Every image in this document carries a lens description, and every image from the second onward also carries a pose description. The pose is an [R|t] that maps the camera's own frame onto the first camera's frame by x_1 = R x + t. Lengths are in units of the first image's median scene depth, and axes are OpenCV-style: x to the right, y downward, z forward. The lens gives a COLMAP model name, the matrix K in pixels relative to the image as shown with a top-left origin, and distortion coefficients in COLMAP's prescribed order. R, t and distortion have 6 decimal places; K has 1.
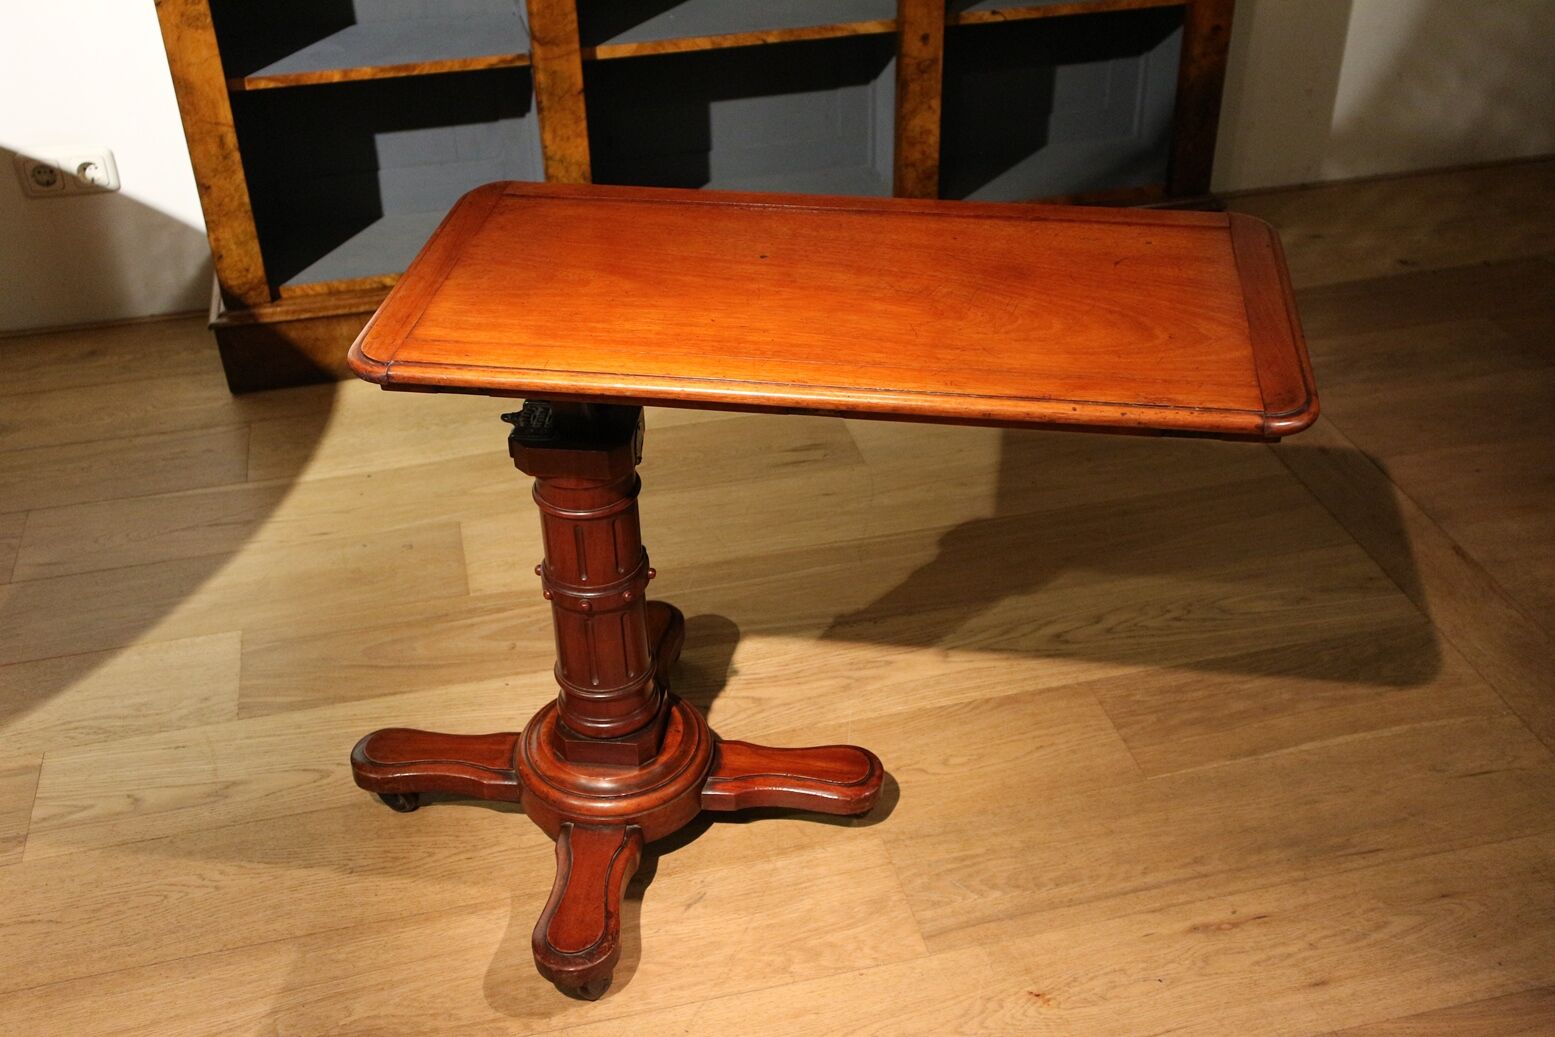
lens RADIAL K [[1646.5, 0, 784.4], [0, 1646.5, 518.7], [0, 0, 1]] dist [0.009894, 0.000000]
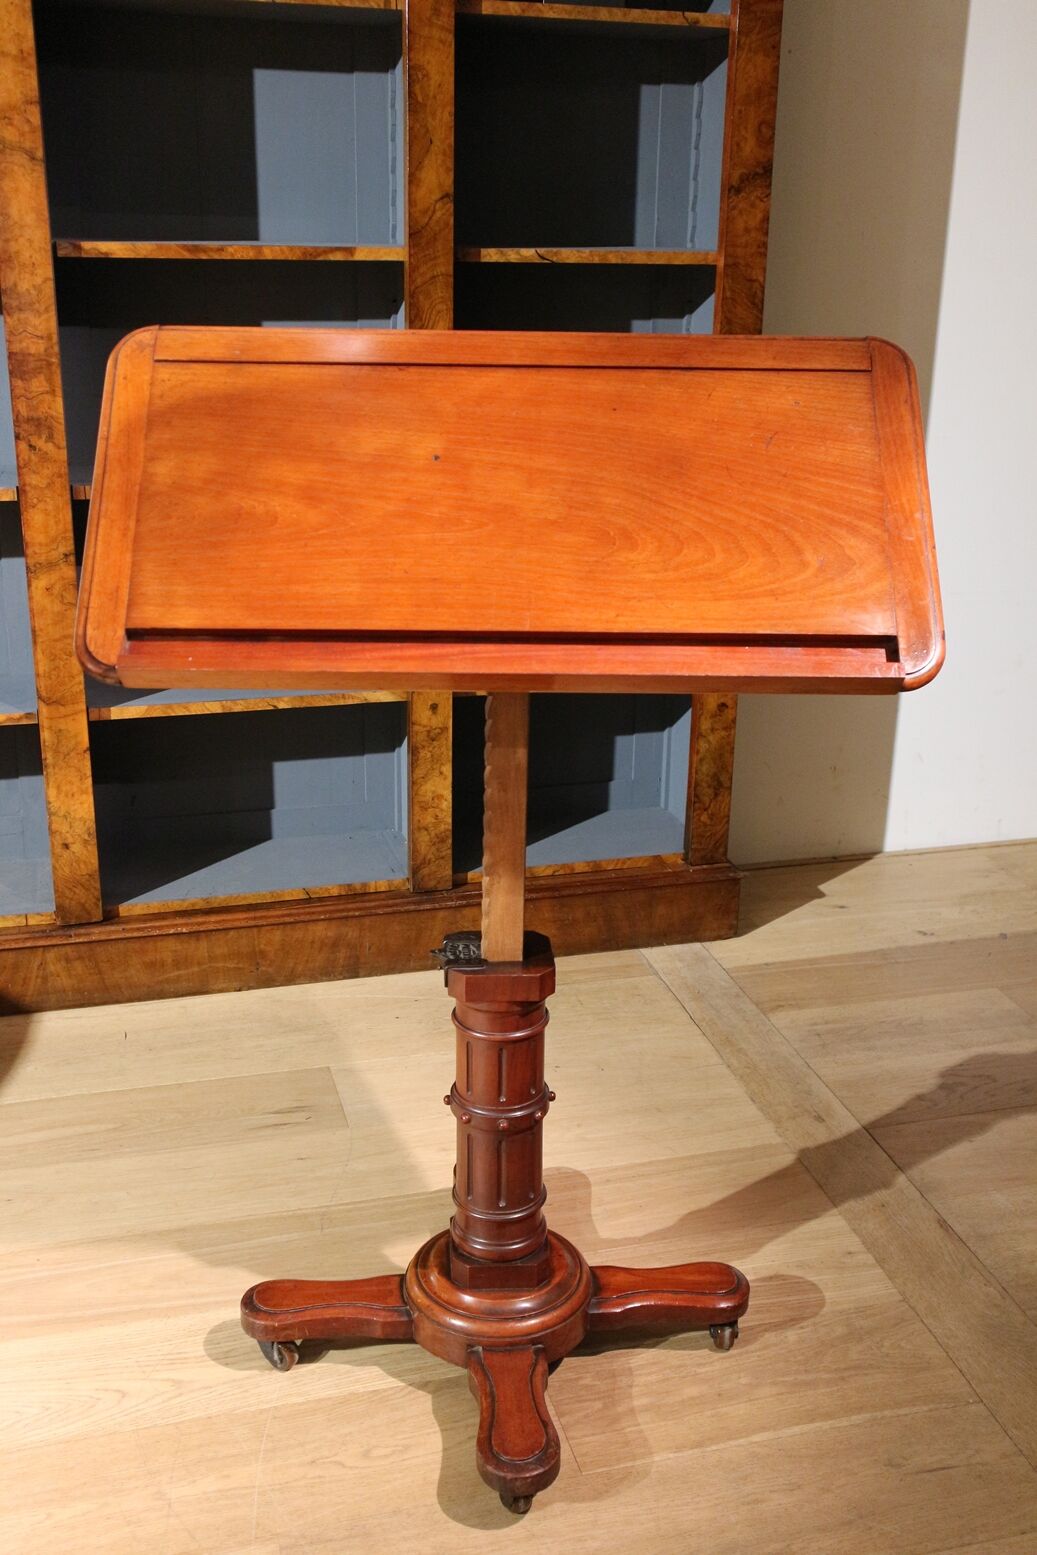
lens RADIAL K [[1646.5, 0, 529.0], [0, 1646.5, 788.5], [0, 0, 1]] dist [0.009894, 0.000000]
pose [[0.998896, 0.020093, 0.042458, 0.134434], [-0.009193, 0.970039, -0.242775, 0.009483], [-0.046063, 0.242117, 0.969153, 0.013225]]
